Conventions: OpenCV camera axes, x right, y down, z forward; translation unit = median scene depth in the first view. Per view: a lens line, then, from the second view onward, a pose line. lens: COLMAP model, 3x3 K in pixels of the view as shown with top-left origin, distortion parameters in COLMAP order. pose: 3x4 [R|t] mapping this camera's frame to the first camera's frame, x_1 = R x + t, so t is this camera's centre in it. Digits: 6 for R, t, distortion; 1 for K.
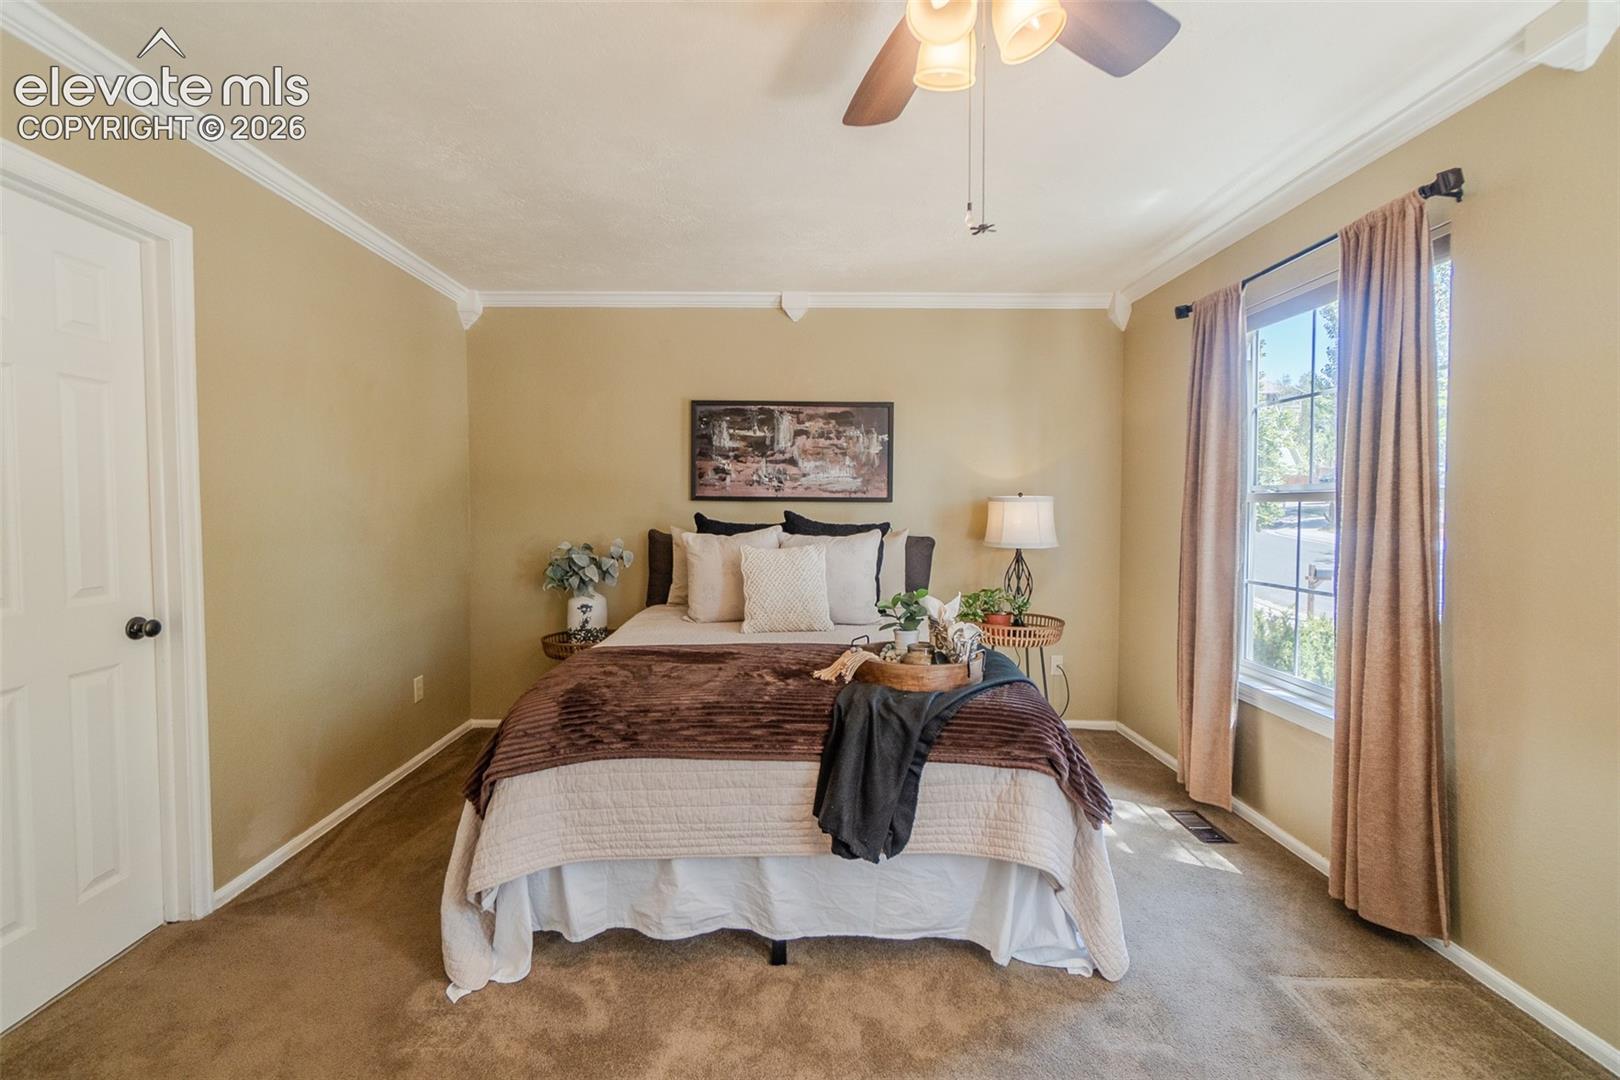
lens RADIAL K [[703.1, 0, 813.9], [0, 703.1, 531.7], [0, 0, 1]] dist [-0.008091, 0.000263]
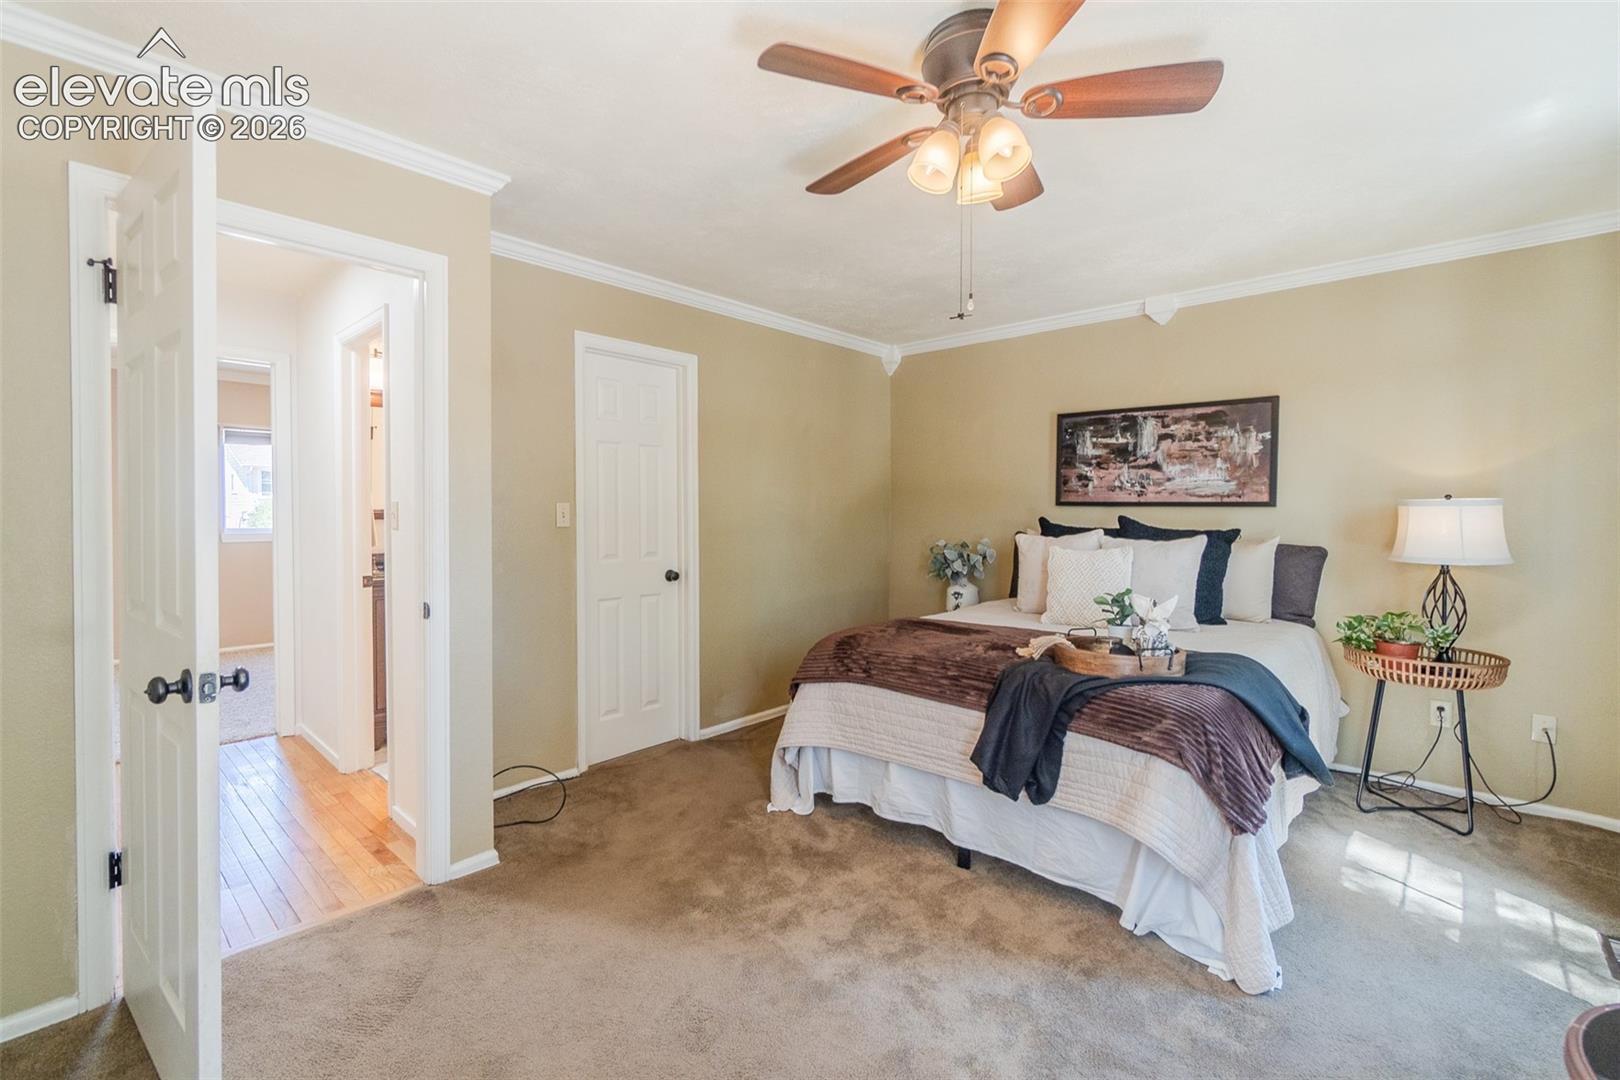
lens RADIAL K [[703.1, 0, 792.3], [0, 703.1, 532.8], [0, 0, 1]] dist [-0.008091, 0.000263]
pose [[0.727643, 0.022527, -0.685586, 0.546035], [-0.025601, 0.999656, 0.005676, 0.003902], [0.685478, 0.013421, 0.727969, -0.146695]]
